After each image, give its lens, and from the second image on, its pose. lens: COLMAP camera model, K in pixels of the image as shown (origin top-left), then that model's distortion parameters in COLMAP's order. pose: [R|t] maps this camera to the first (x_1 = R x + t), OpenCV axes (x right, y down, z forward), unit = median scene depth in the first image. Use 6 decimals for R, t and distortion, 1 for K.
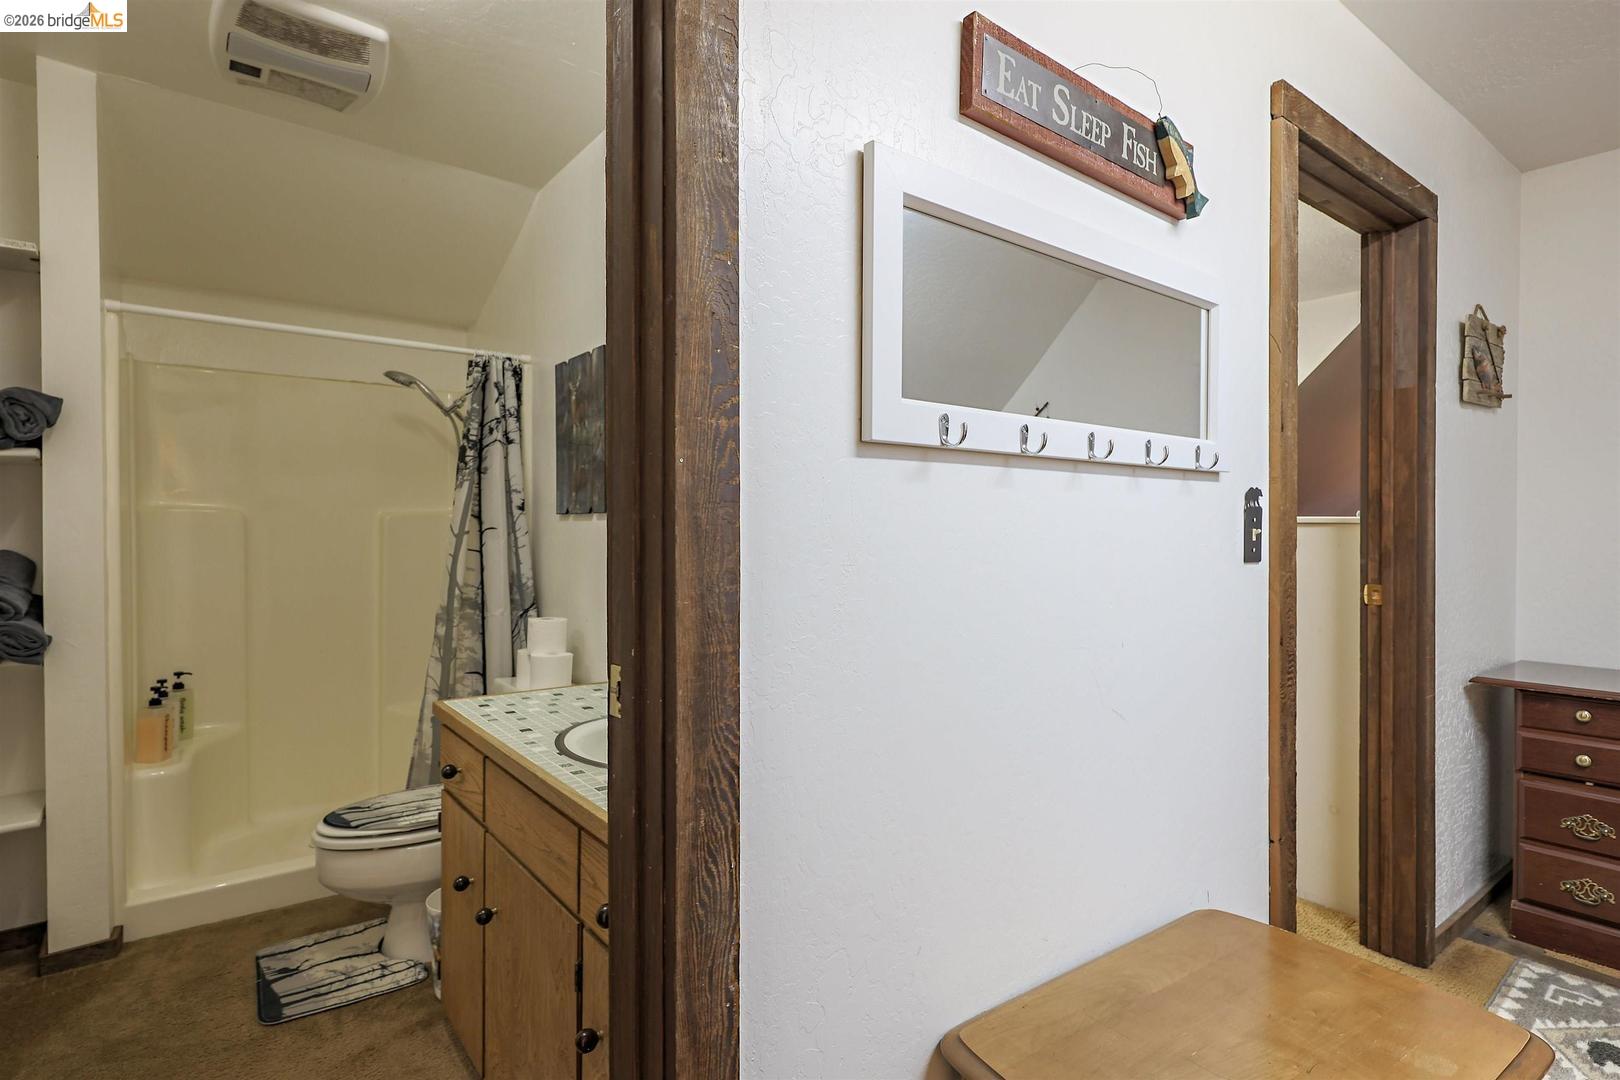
lens RADIAL K [[818.0, 0, 812.1], [0, 818.0, 544.0], [0, 0, 1]] dist [-0.002523, 0.000207]
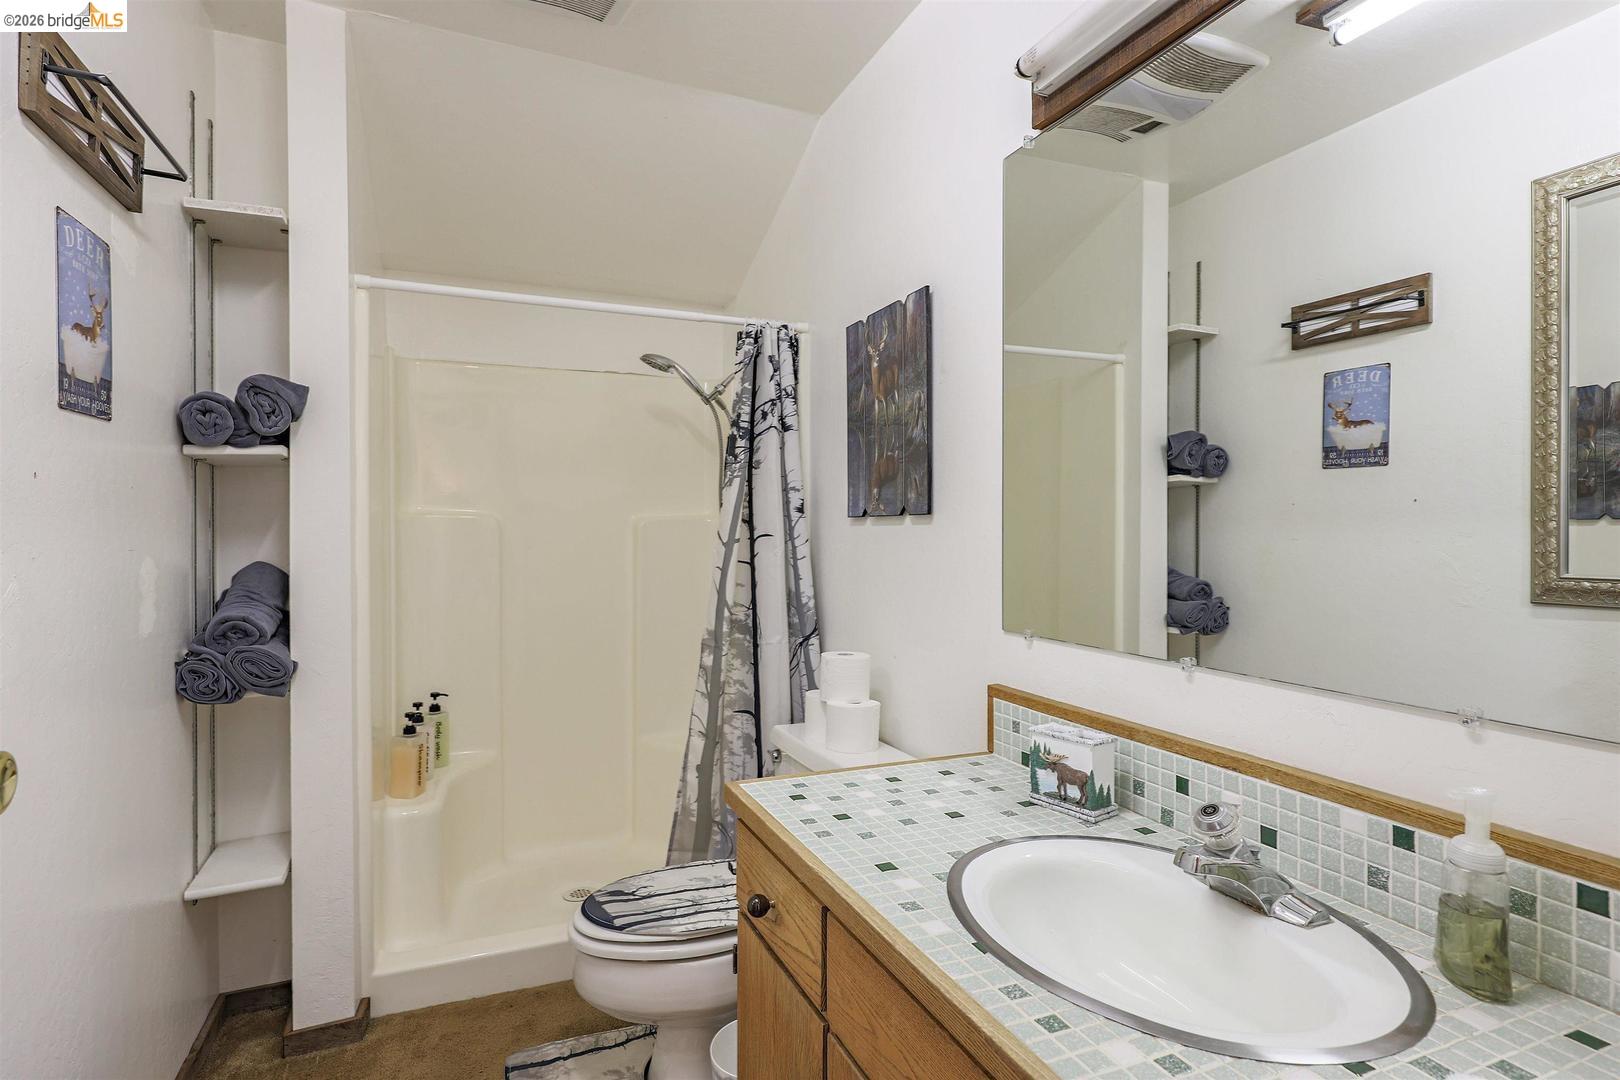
lens RADIAL K [[818.0, 0, 812.1], [0, 818.0, 544.0], [0, 0, 1]] dist [-0.002523, 0.000207]
pose [[0.968833, 0.002628, -0.247702, -0.146500], [-0.003801, 0.999984, -0.004259, -0.007099], [0.247687, 0.005068, 0.968827, 0.225595]]
